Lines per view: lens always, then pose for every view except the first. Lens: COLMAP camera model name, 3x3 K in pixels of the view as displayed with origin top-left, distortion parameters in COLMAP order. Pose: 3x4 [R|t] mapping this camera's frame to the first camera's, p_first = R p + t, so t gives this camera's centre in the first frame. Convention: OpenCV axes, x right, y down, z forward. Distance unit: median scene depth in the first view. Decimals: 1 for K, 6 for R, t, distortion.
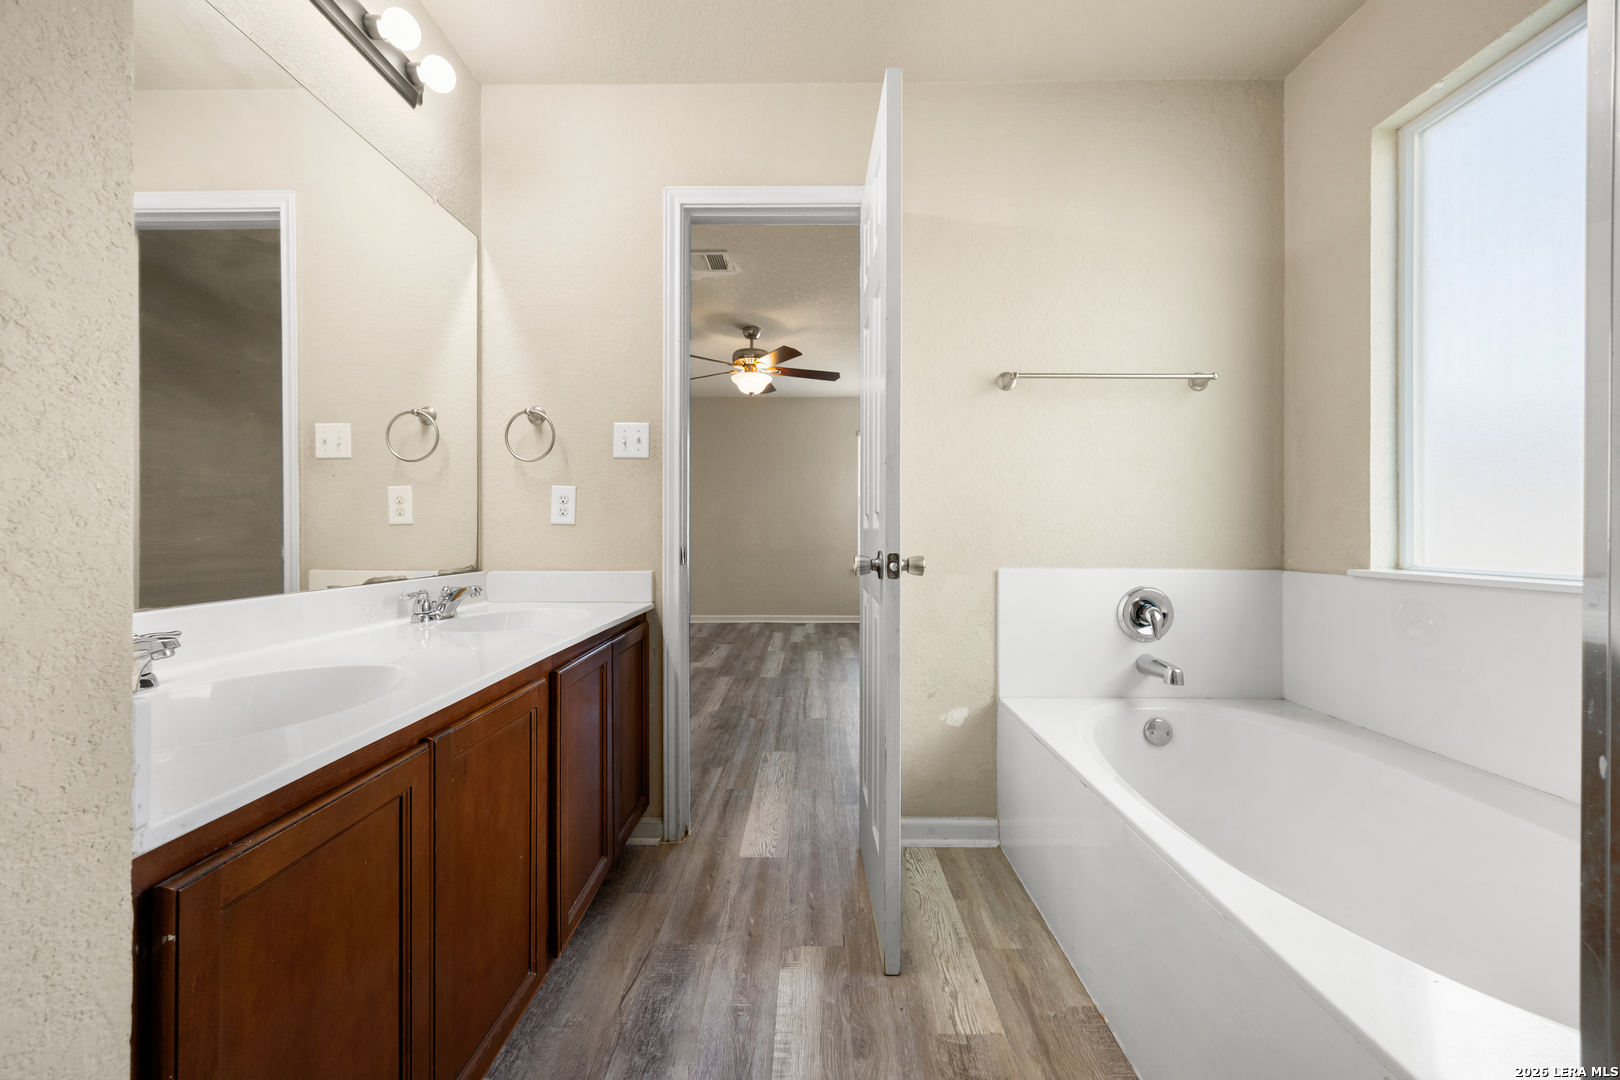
lens RADIAL K [[616.9, 0, 807.0], [0, 616.9, 537.0], [0, 0, 1]] dist [-0.000305, 0.000143]
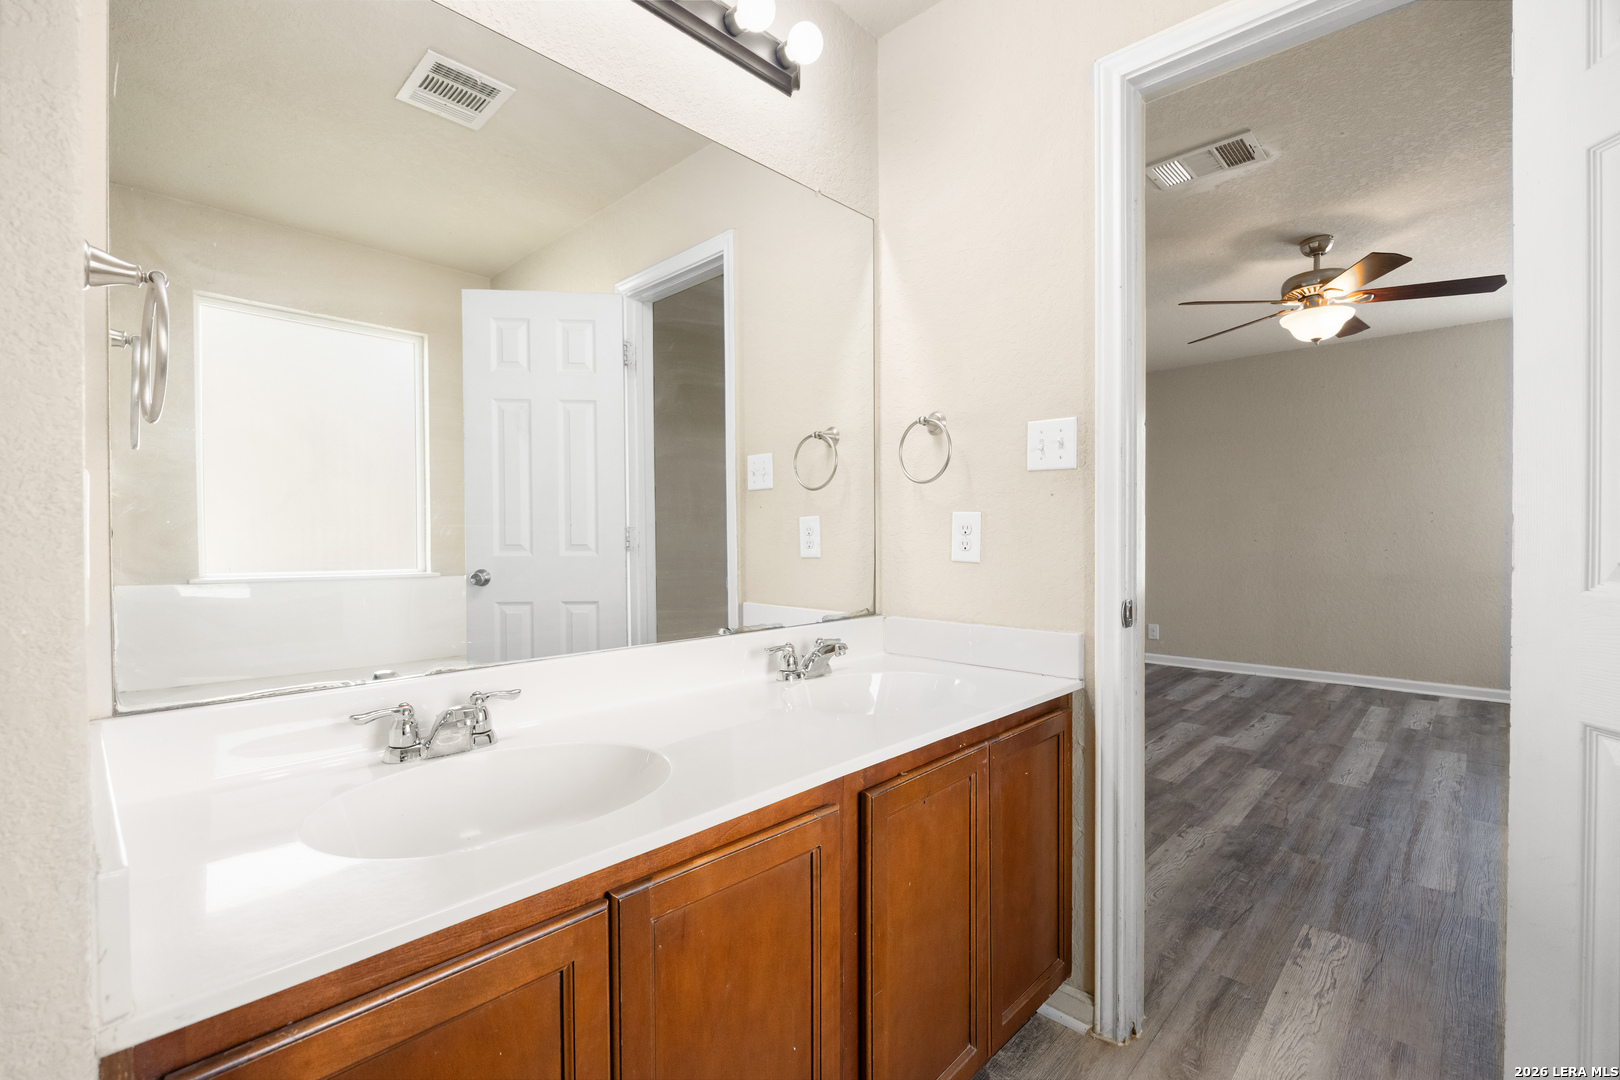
lens RADIAL K [[710.8, 0, 811.3], [0, 710.8, 544.5], [0, 0, 1]] dist [-0.011212, 0.000571]
pose [[0.731198, 0.006753, -0.682132, 0.049636], [-0.004228, 0.999977, 0.005368, -0.034682], [0.682153, -0.001041, 0.731209, 0.167974]]
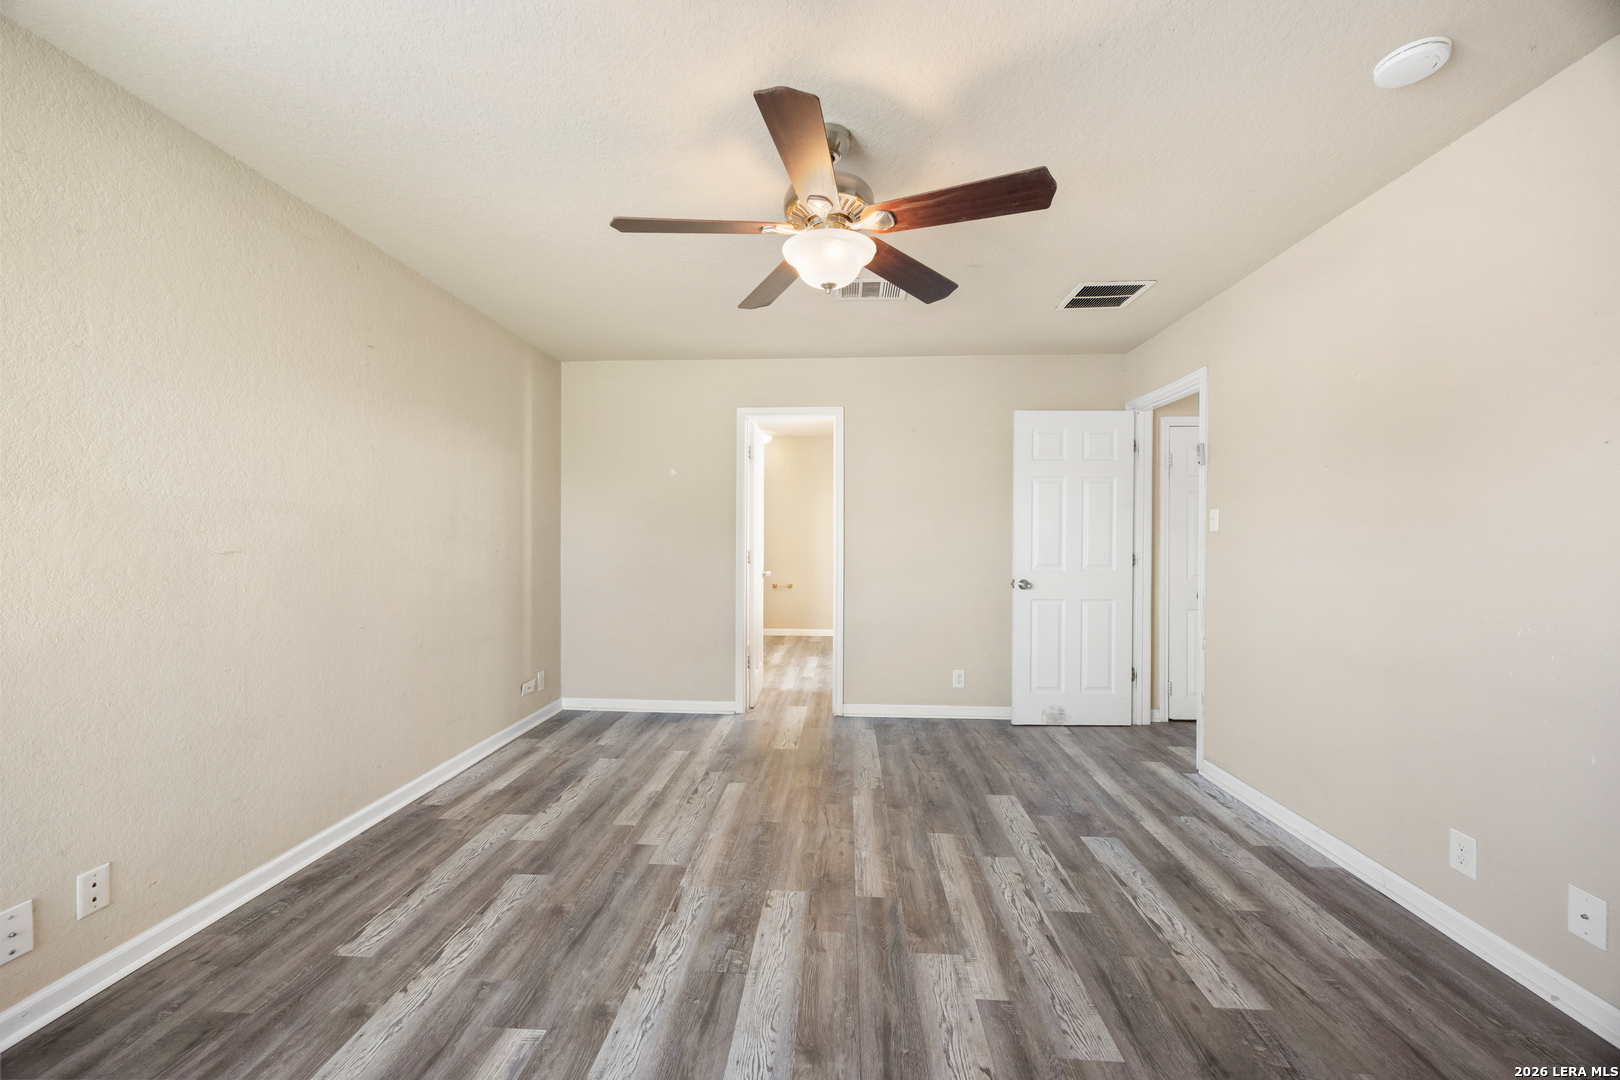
lens RADIAL K [[616.9, 0, 807.0], [0, 616.9, 537.0], [0, 0, 1]] dist [-0.000305, 0.000143]
pose [[-0.998724, -0.005023, 0.050252, -0.159883], [-0.004668, 0.999963, 0.007170, -0.105301], [-0.050286, 0.006926, -0.998711, 2.402630]]
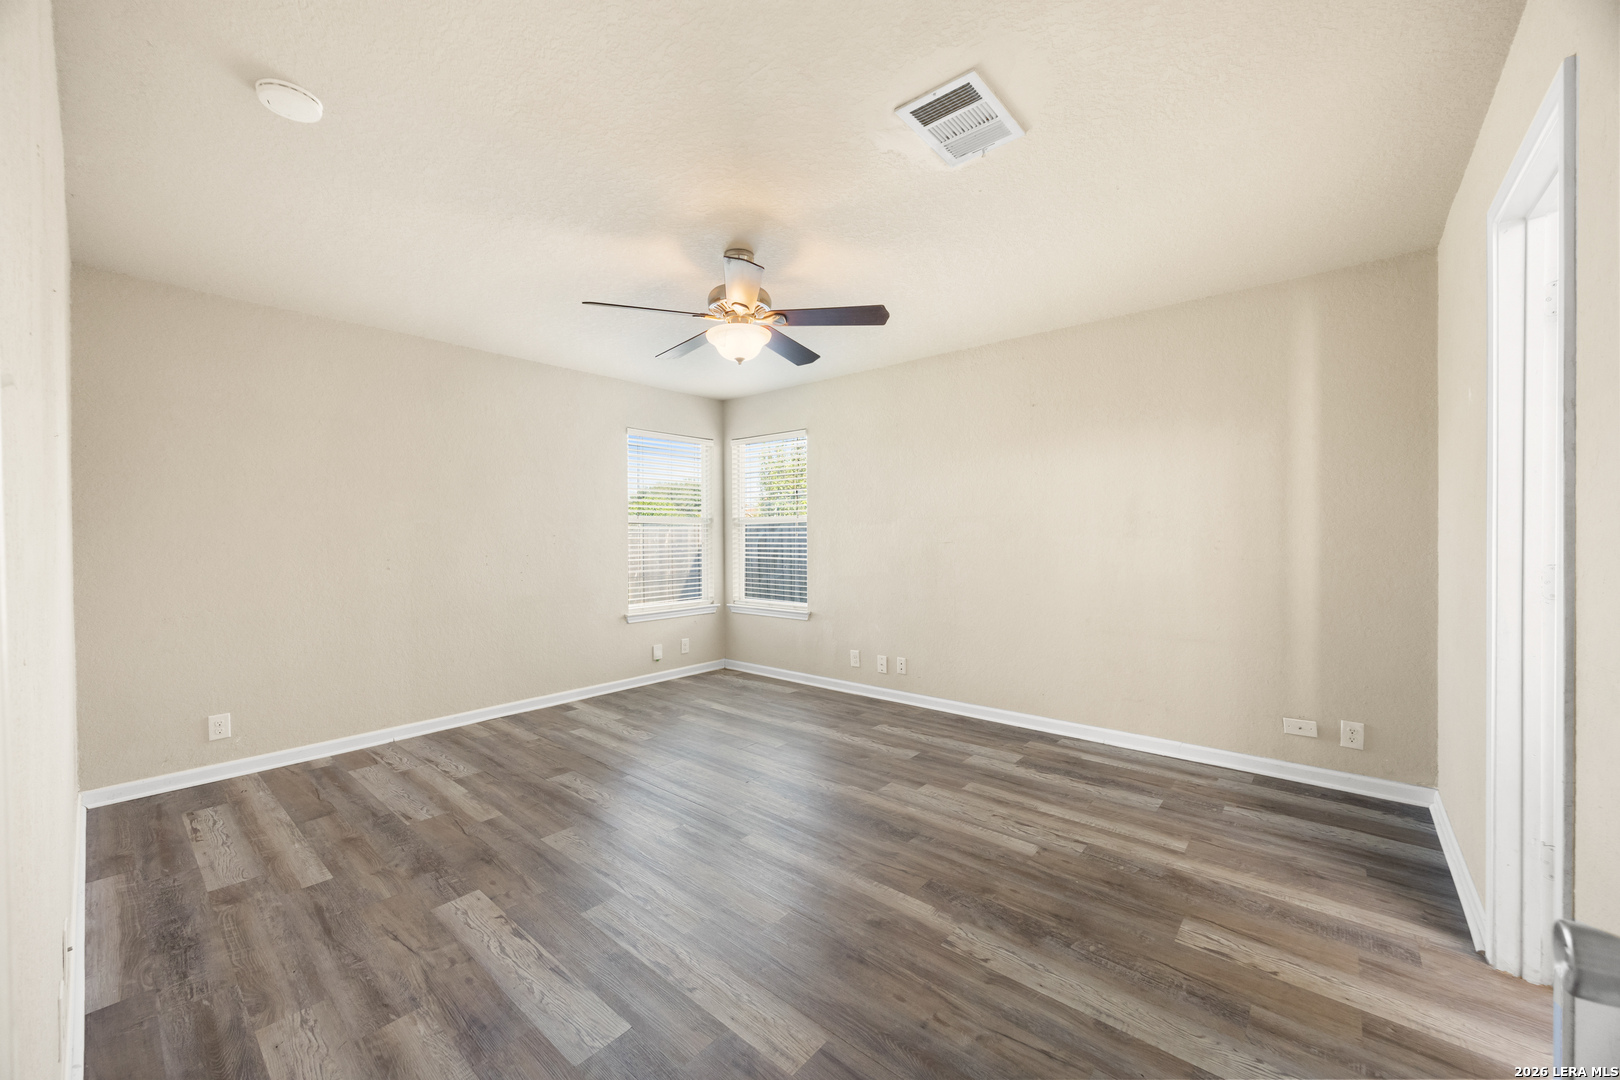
lens RADIAL K [[616.9, 0, 807.0], [0, 616.9, 537.0], [0, 0, 1]] dist [-0.000305, 0.000143]
pose [[0.643312, -0.008017, 0.765562, -0.868212], [0.015811, 0.999871, -0.002815, -0.092699], [-0.765441, 0.013915, 0.643355, 0.928514]]
